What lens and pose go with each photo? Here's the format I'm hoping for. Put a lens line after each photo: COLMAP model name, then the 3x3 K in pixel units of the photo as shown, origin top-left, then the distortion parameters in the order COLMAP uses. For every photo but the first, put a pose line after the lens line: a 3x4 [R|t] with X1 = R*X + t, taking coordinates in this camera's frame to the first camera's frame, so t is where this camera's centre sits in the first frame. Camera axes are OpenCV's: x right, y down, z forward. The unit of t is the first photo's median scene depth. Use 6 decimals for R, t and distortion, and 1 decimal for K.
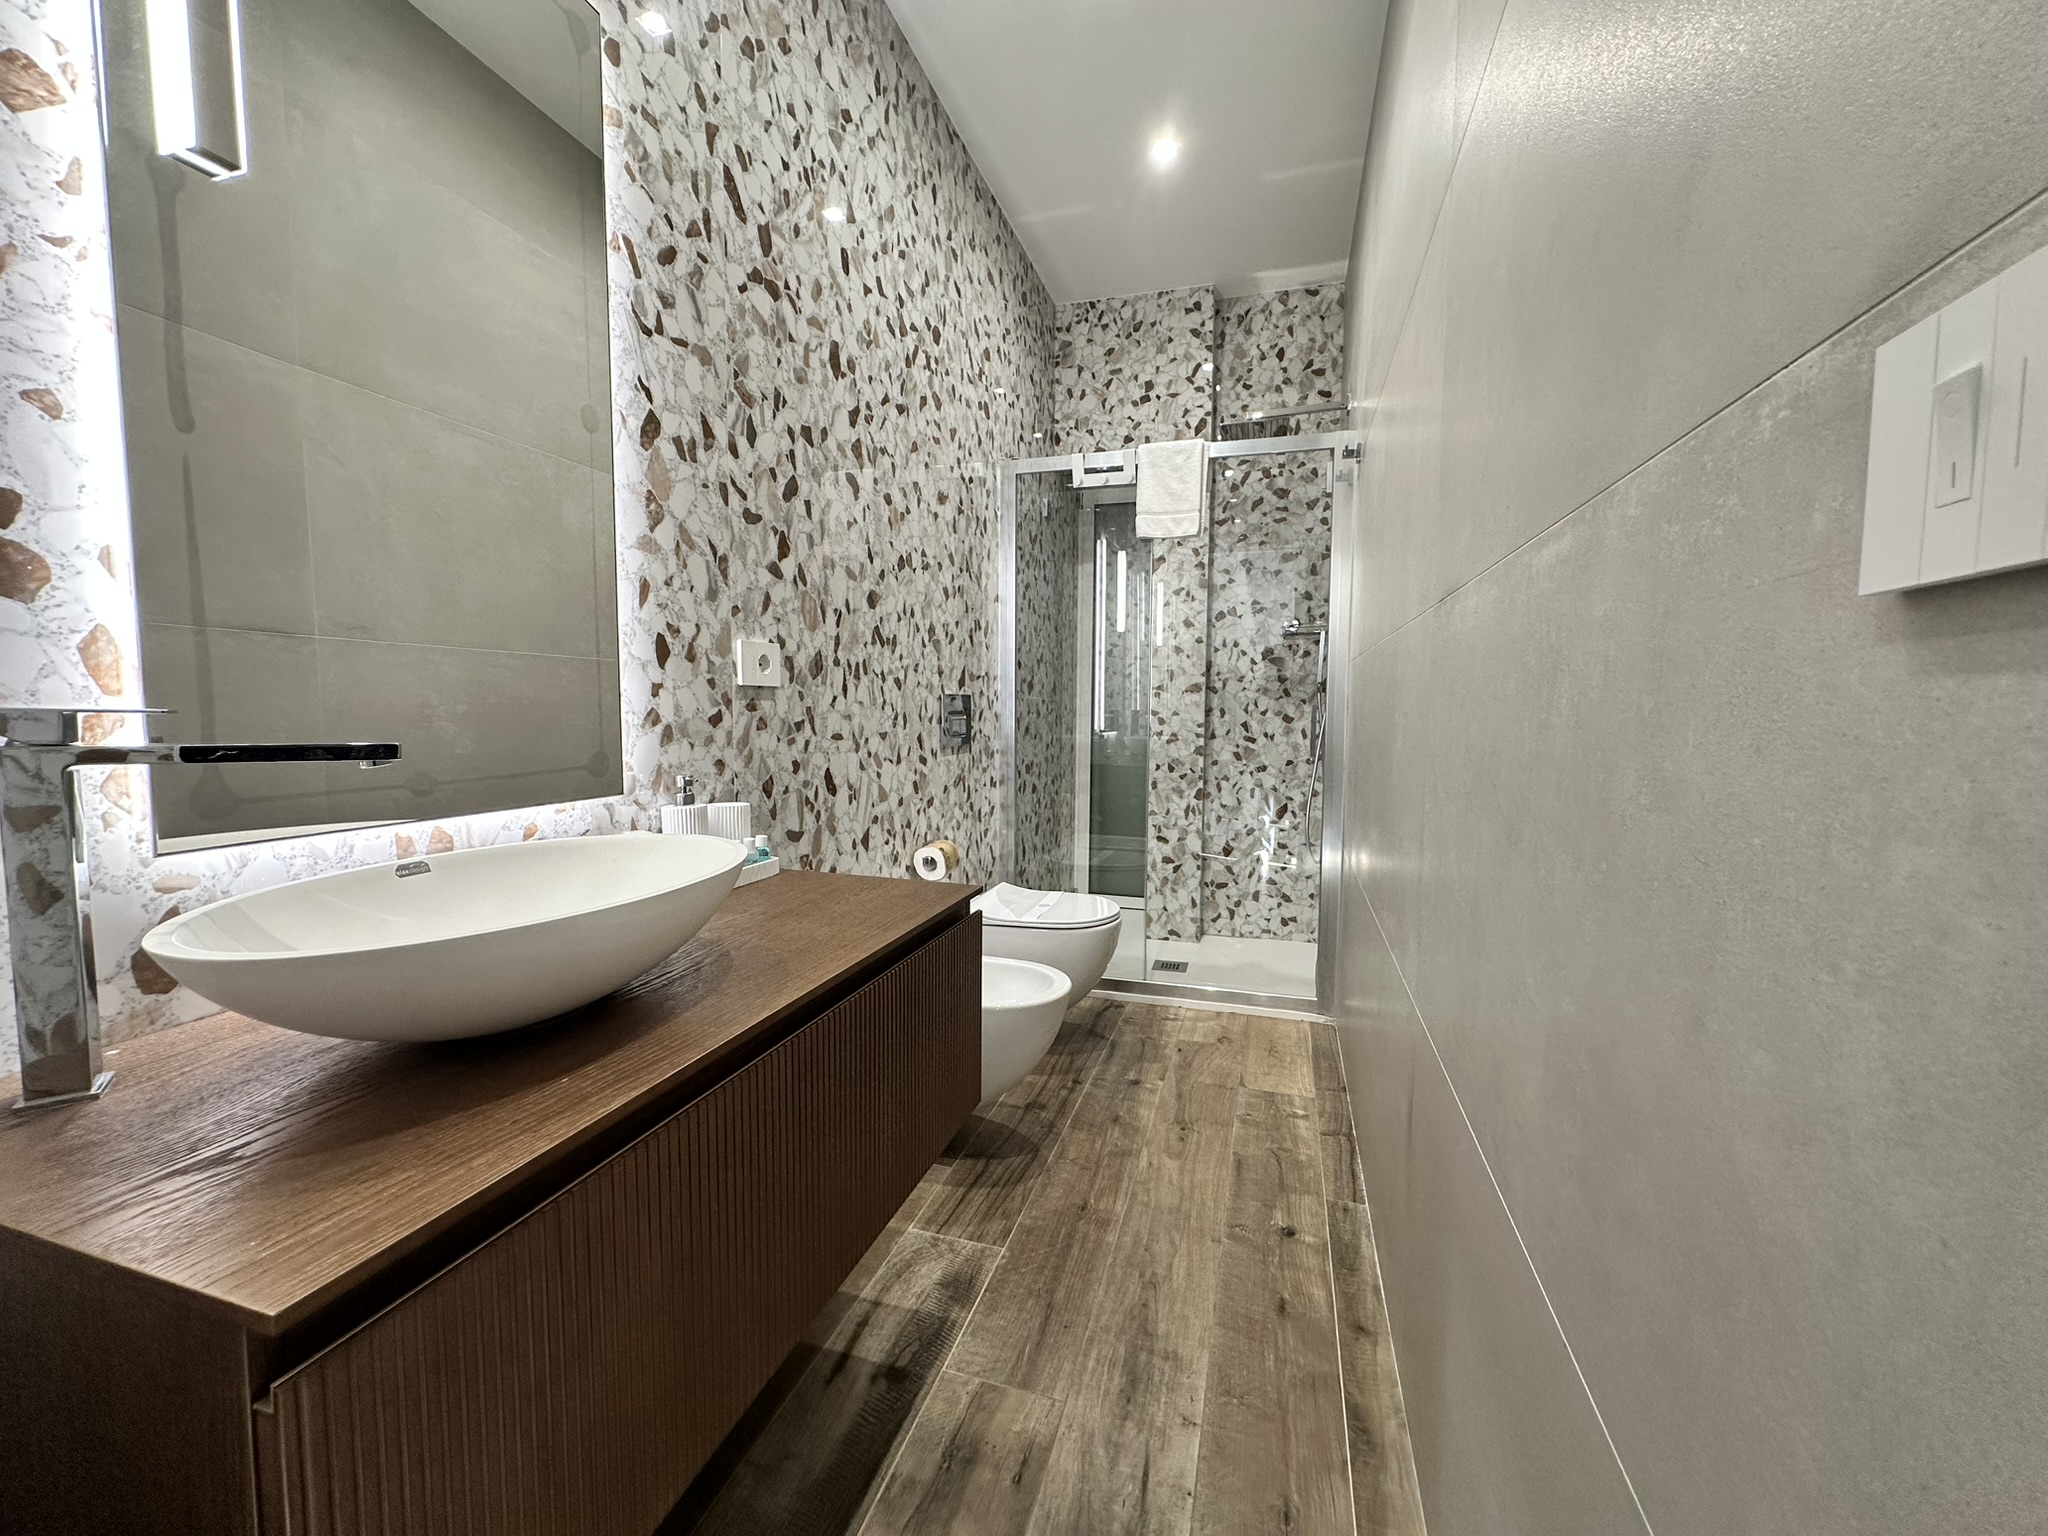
lens RADIAL K [[818.1, 0, 1025.1], [0, 818.1, 767.8], [0, 0, 1]] dist [-0.002886, 0.000998]
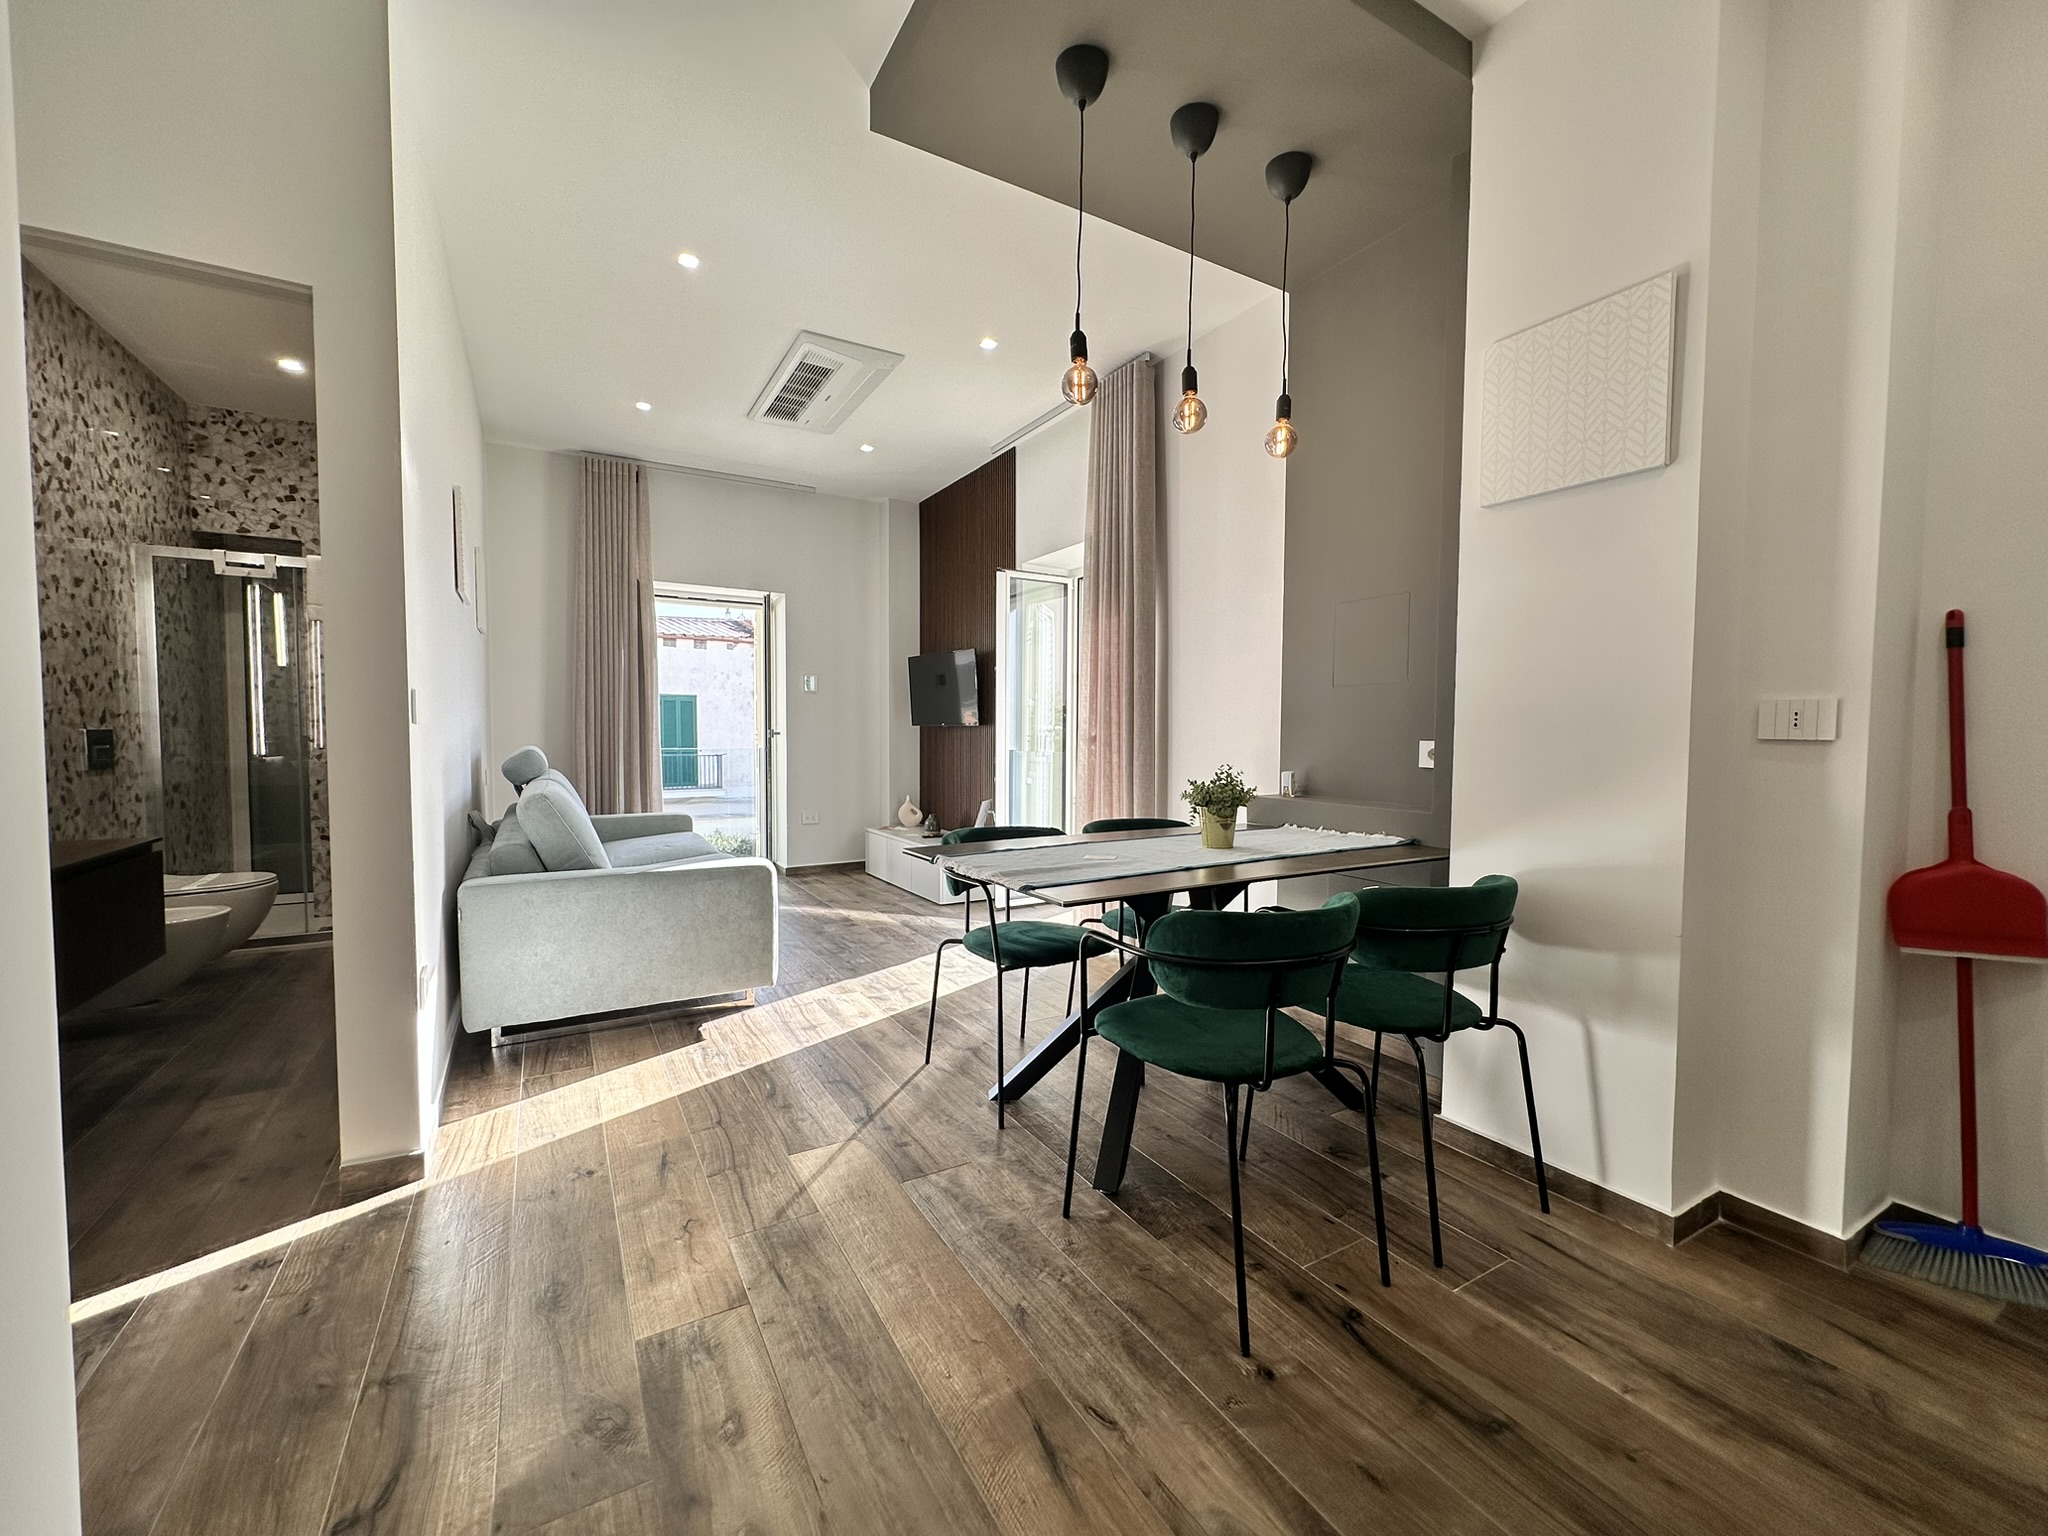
lens RADIAL K [[818.1, 0, 1025.1], [0, 818.1, 767.8], [0, 0, 1]] dist [-0.002886, 0.000998]
pose [[0.673377, -0.035735, 0.738435, -0.070572], [0.053021, 0.998593, -0.000025, 0.065732], [-0.737396, 0.039169, 0.674324, -1.281108]]
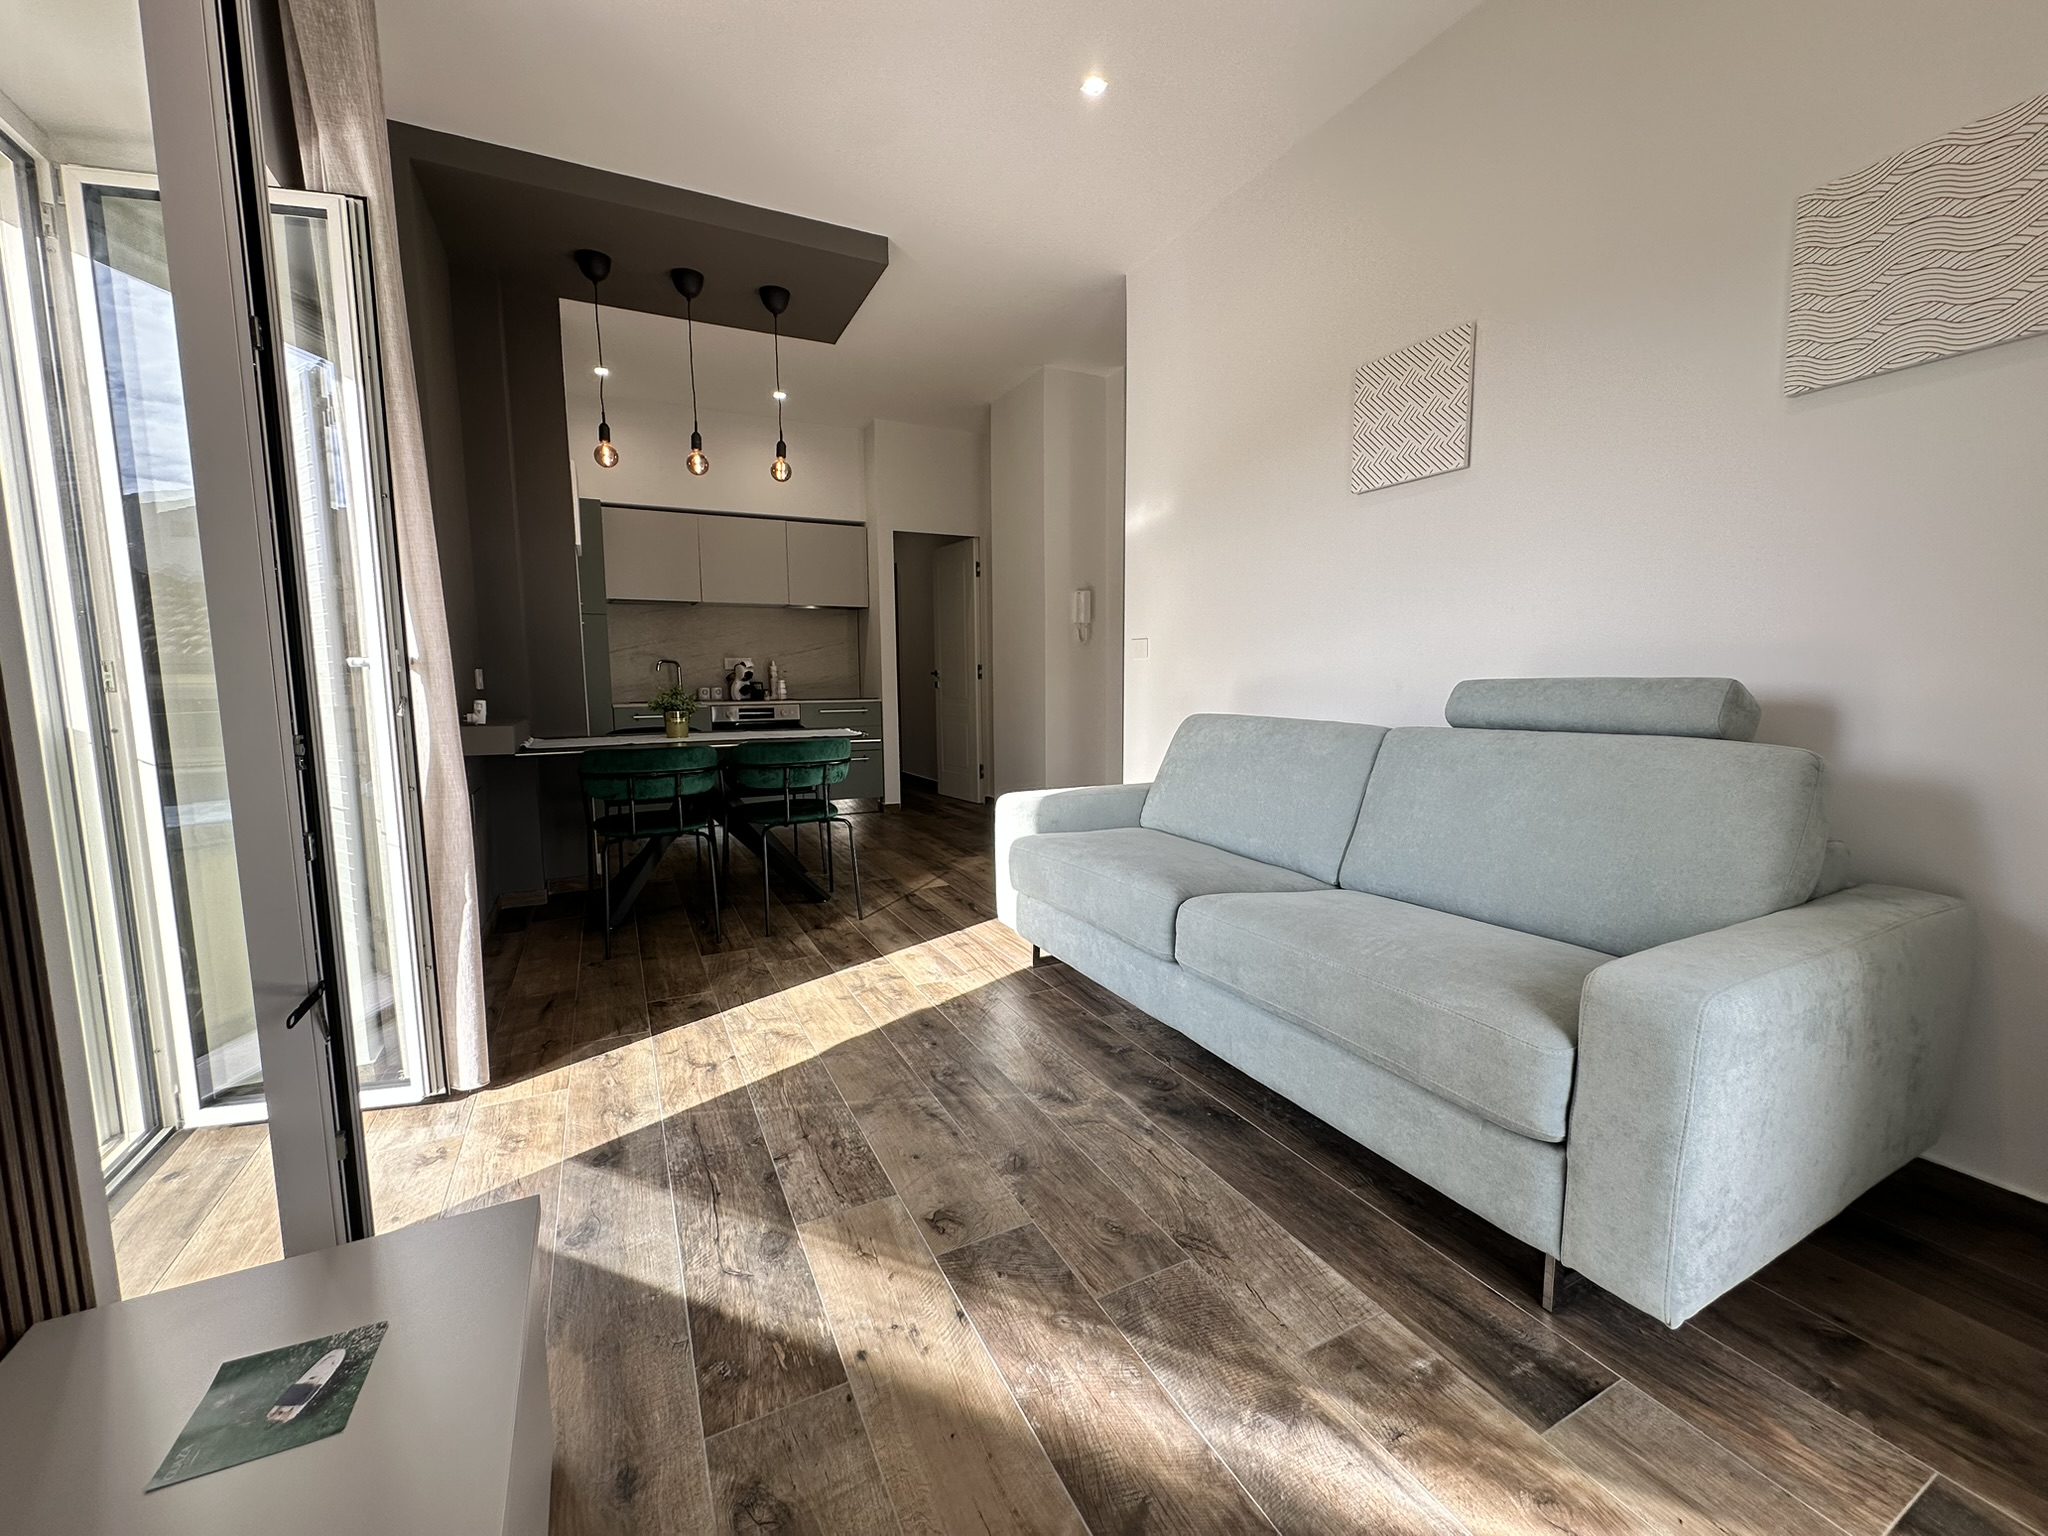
lens RADIAL K [[818.1, 0, 1025.1], [0, 818.1, 767.8], [0, 0, 1]] dist [-0.002886, 0.000998]
pose [[-0.715694, 0.076773, -0.694181, 1.797439], [-0.048050, 0.986172, 0.158604, -0.071856], [0.696759, 0.146867, -0.702109, 1.271452]]
